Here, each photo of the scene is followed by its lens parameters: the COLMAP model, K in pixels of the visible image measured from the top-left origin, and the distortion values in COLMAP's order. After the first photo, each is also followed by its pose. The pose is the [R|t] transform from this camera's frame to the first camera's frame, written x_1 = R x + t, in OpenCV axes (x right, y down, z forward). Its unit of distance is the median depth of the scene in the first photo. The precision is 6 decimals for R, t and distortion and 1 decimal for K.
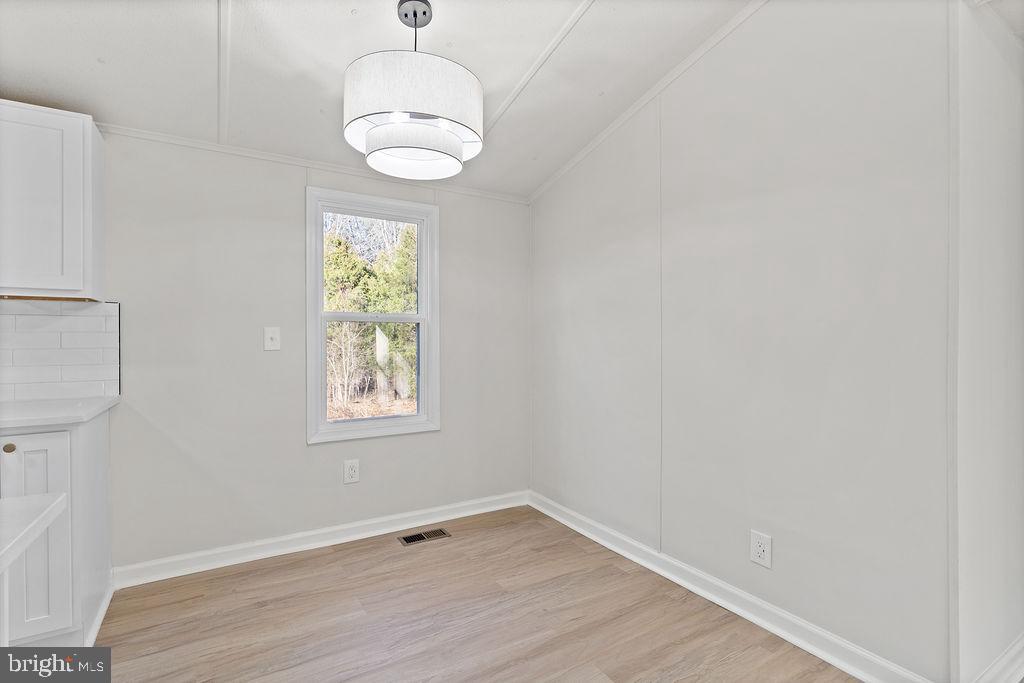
lens RADIAL K [[486.0, 0, 511.3], [0, 486.0, 339.9], [0, 0, 1]] dist [0.003378, 0.000116]
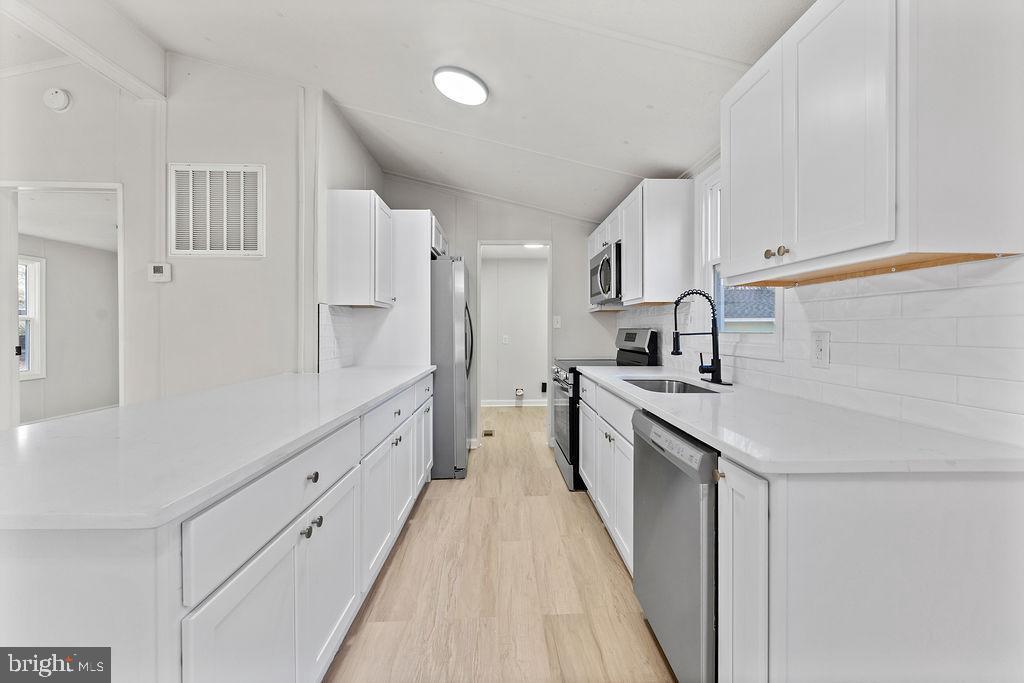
lens RADIAL K [[418.5, 0, 518.5], [0, 418.5, 330.9], [0, 0, 1]] dist [-0.000257, -0.000939]
pose [[-0.478854, 0.003914, -0.877886, -0.194554], [-0.002073, 0.999982, 0.005589, -0.002012], [0.877892, 0.004497, -0.478837, 0.640432]]
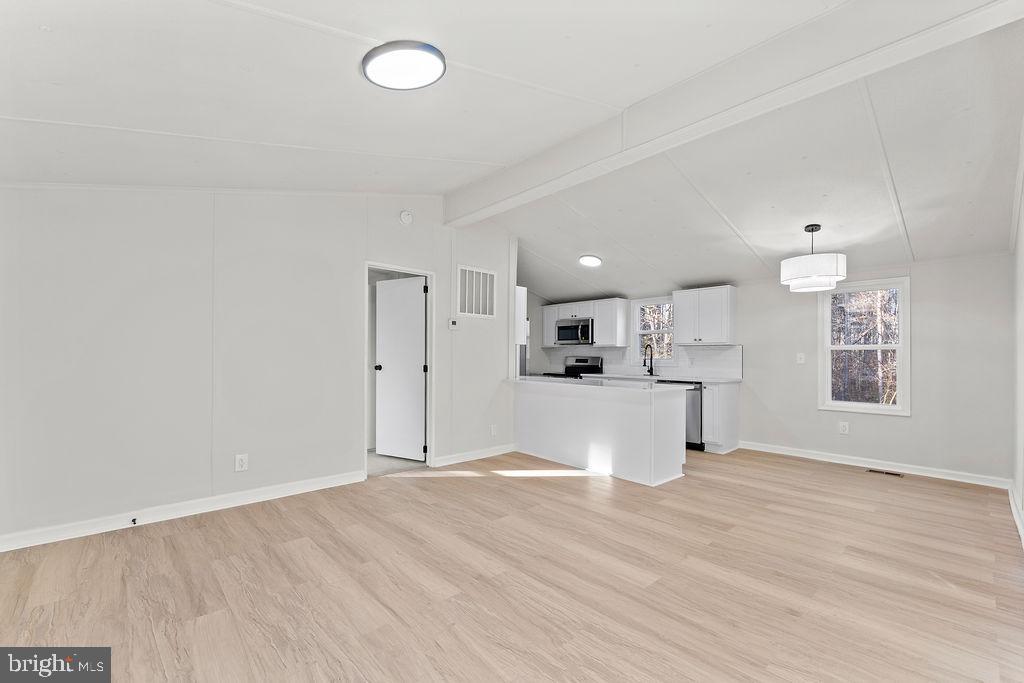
lens RADIAL K [[418.5, 0, 517.6], [0, 418.5, 353.5], [0, 0, 1]] dist [-0.000257, -0.000939]
pose [[0.196068, -0.006165, -0.980571, 1.103392], [-0.009922, 0.999917, -0.008271, 0.003585], [0.980540, 0.011351, 0.195990, -0.619873]]
